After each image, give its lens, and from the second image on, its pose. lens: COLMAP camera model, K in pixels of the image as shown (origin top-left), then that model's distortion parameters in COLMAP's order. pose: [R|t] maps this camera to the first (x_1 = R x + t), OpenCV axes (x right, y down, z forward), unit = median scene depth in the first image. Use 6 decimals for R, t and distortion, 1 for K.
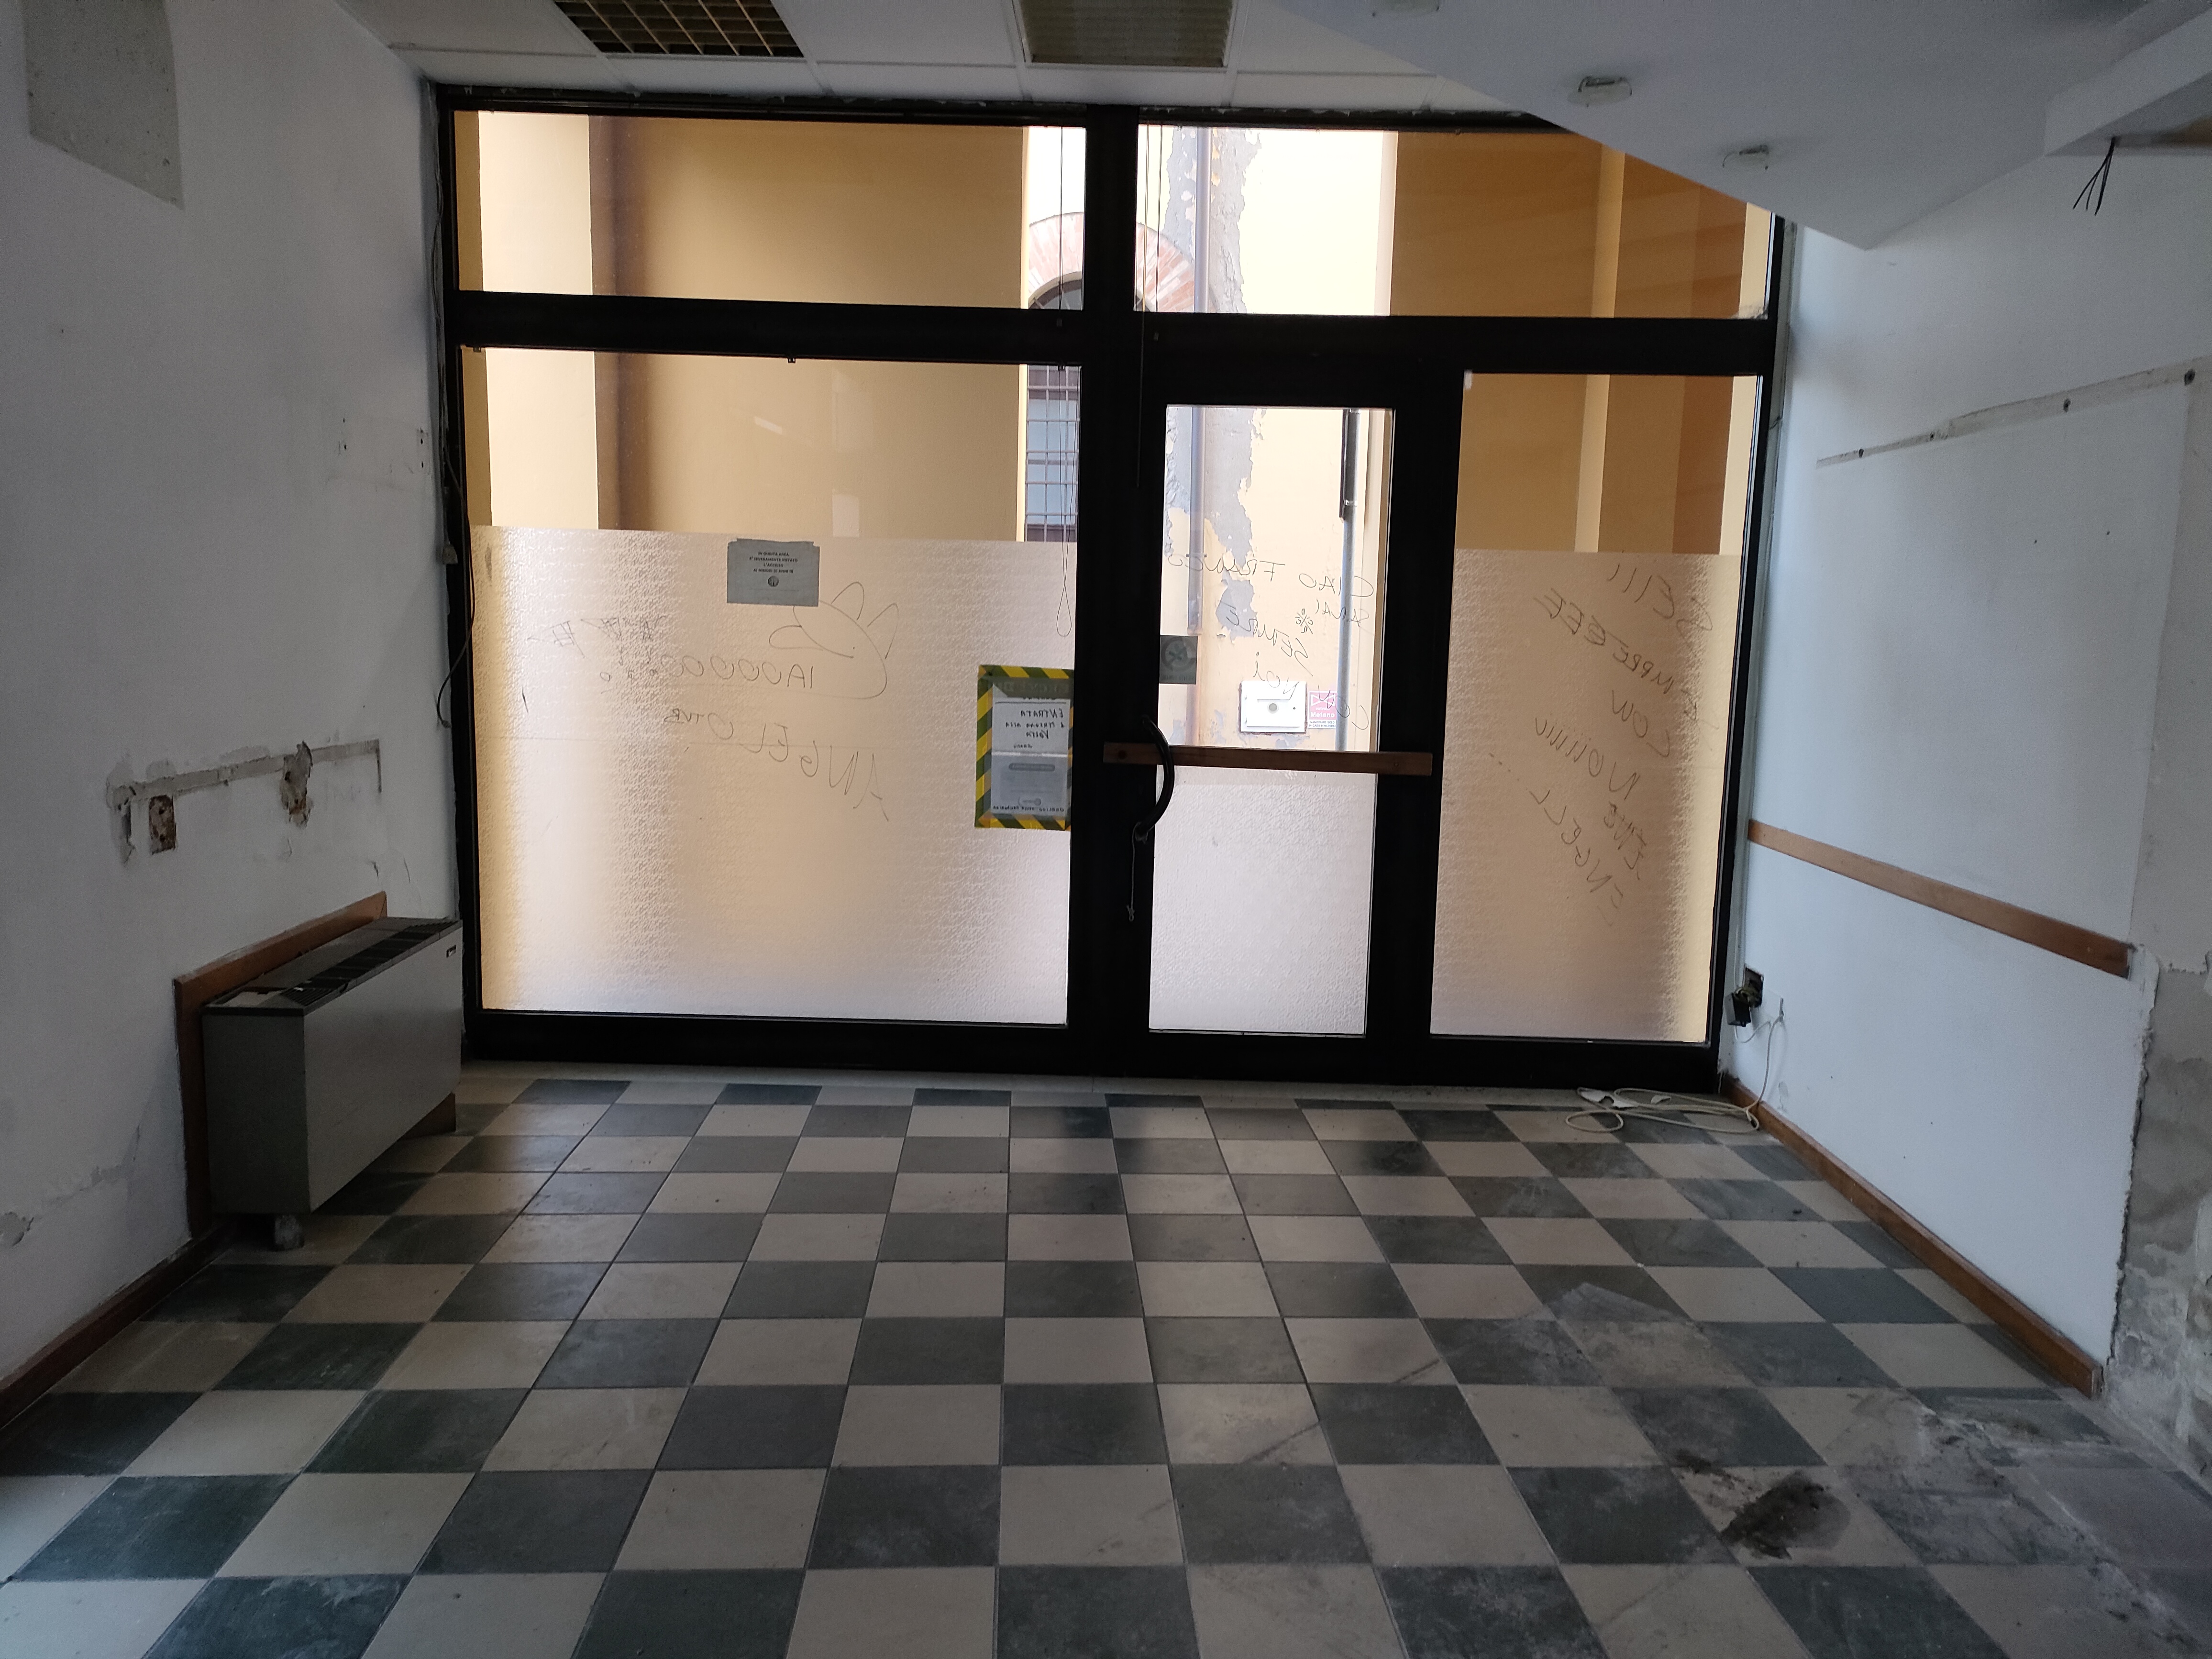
lens RADIAL K [[1604.9, 0, 1106.0], [0, 1604.9, 829.5], [0, 0, 1]] dist [0.076578, -0.063722]
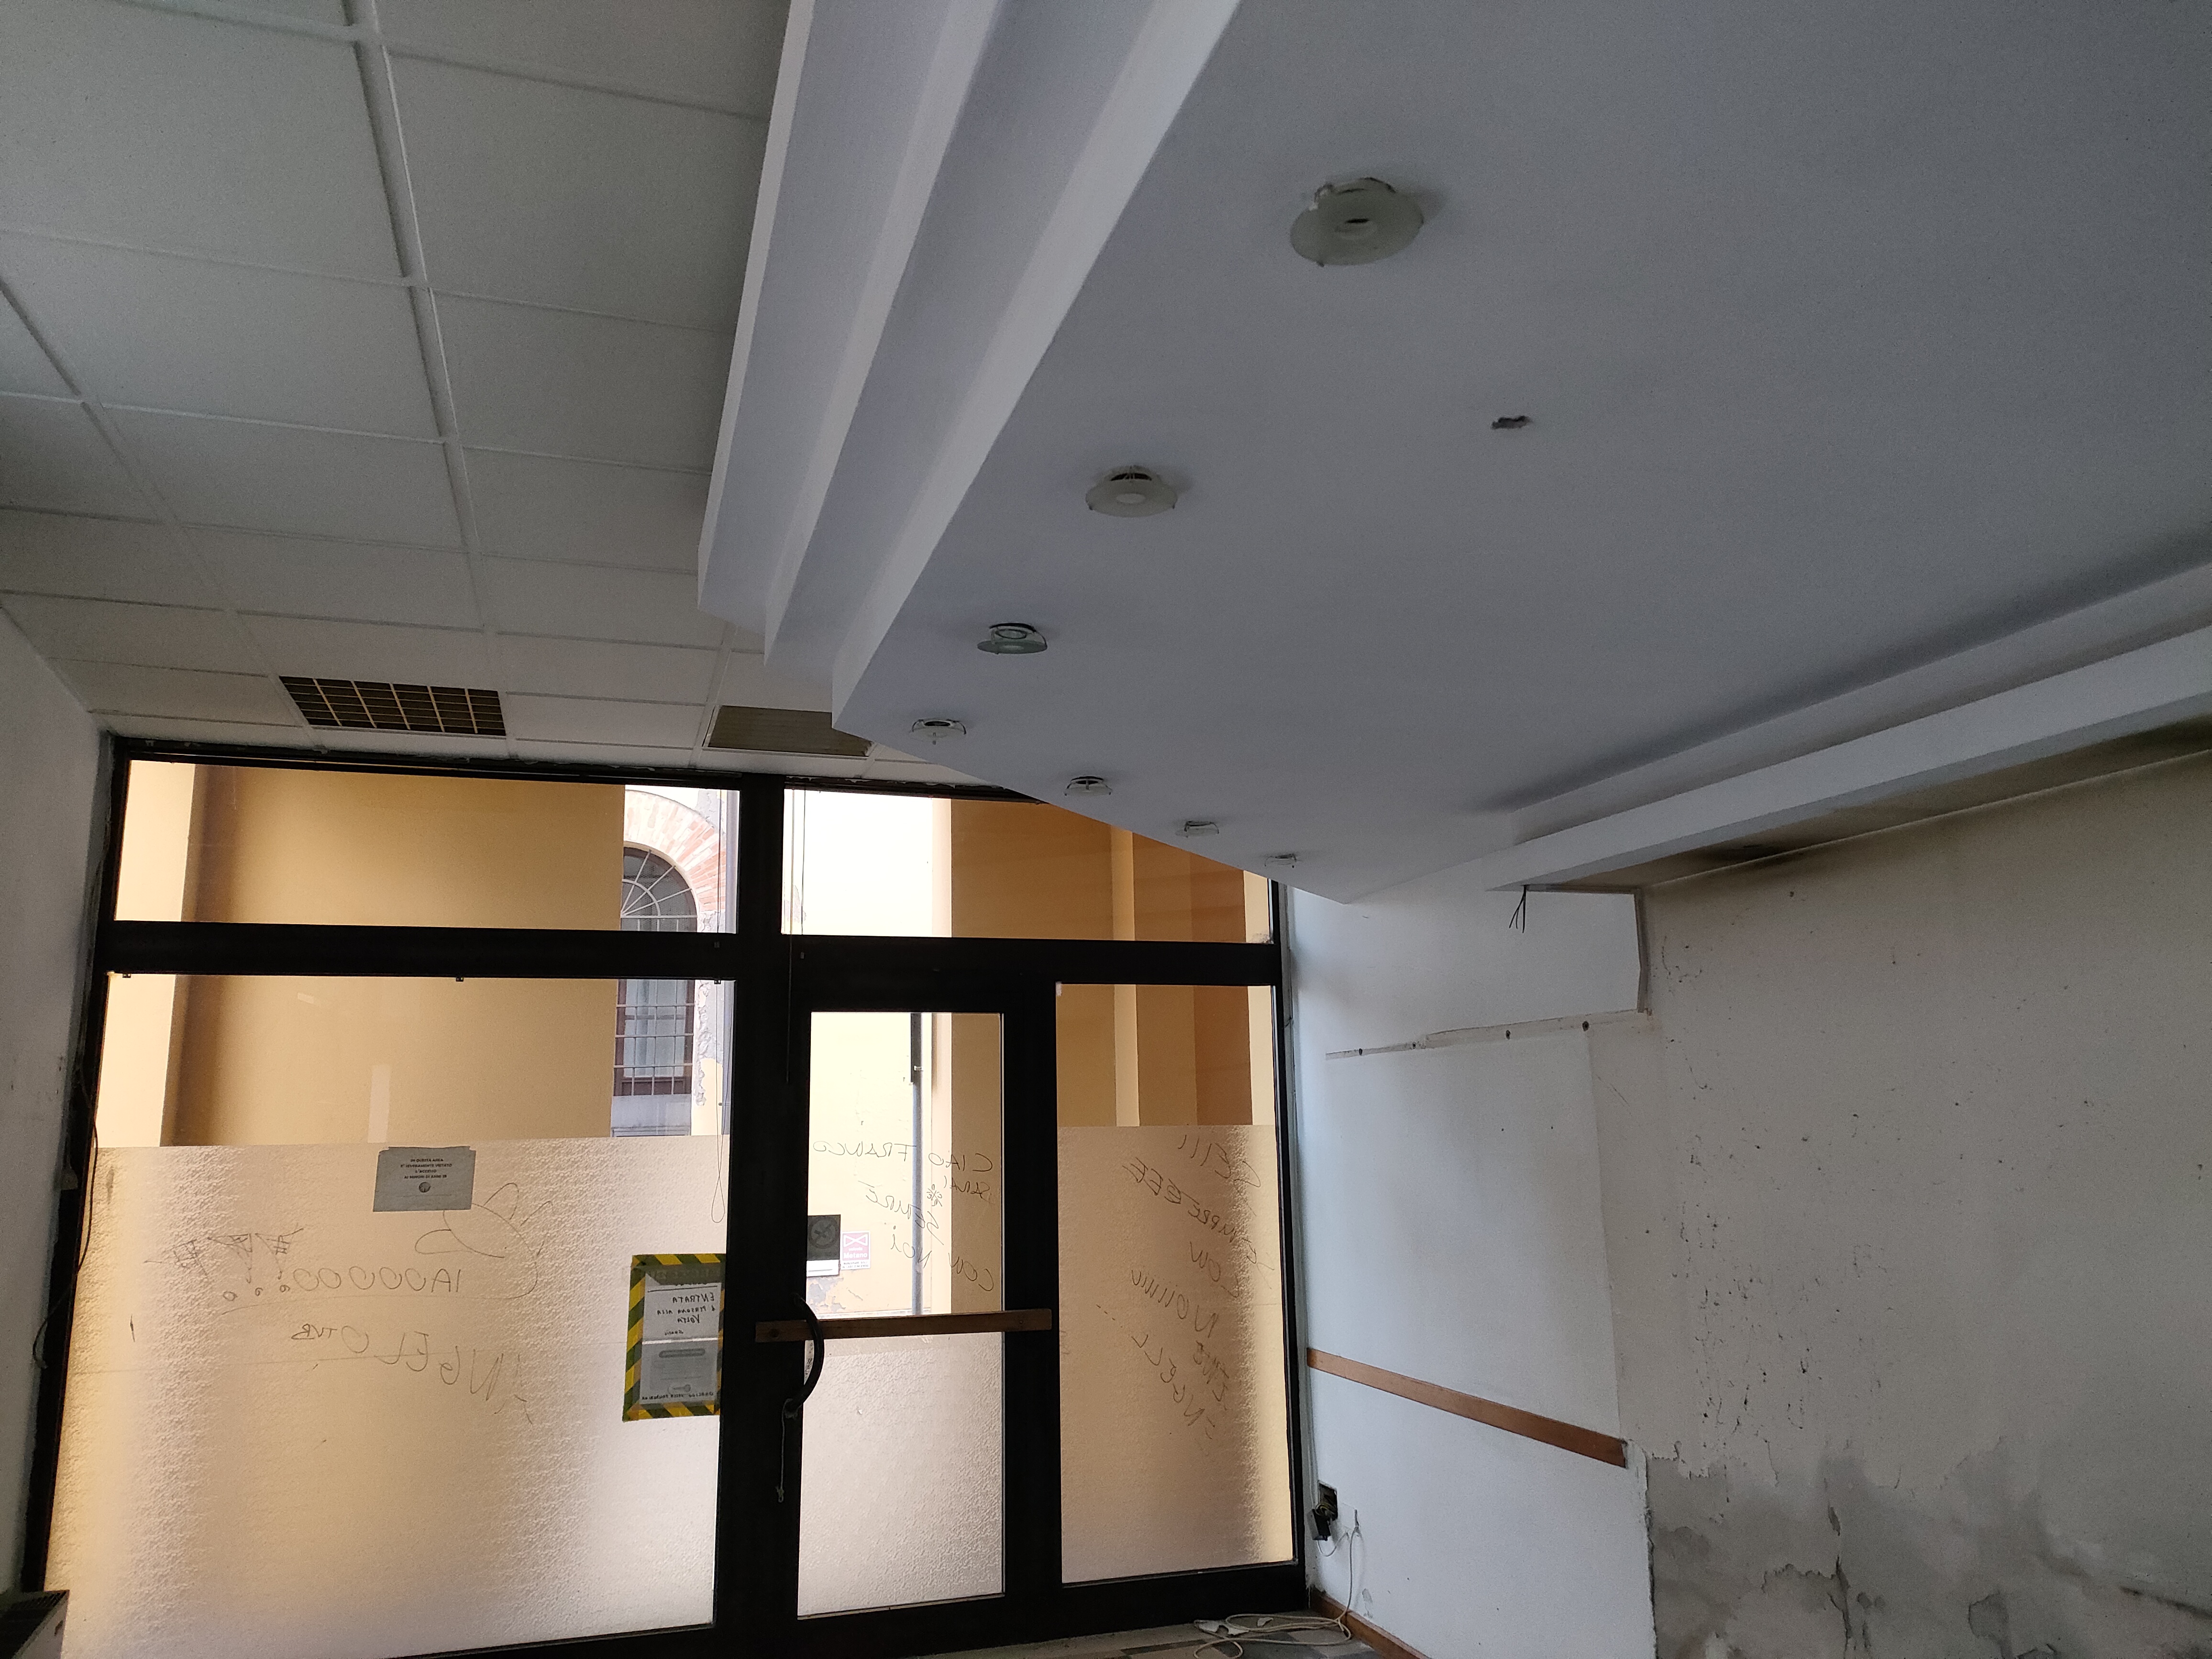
lens RADIAL K [[1604.9, 0, 1106.0], [0, 1604.9, 829.5], [0, 0, 1]] dist [0.076578, -0.063722]
pose [[0.946092, 0.021154, 0.323205, -0.135481], [0.080775, 0.950927, -0.298686, -0.025427], [-0.313663, 0.308691, 0.897956, -0.138619]]
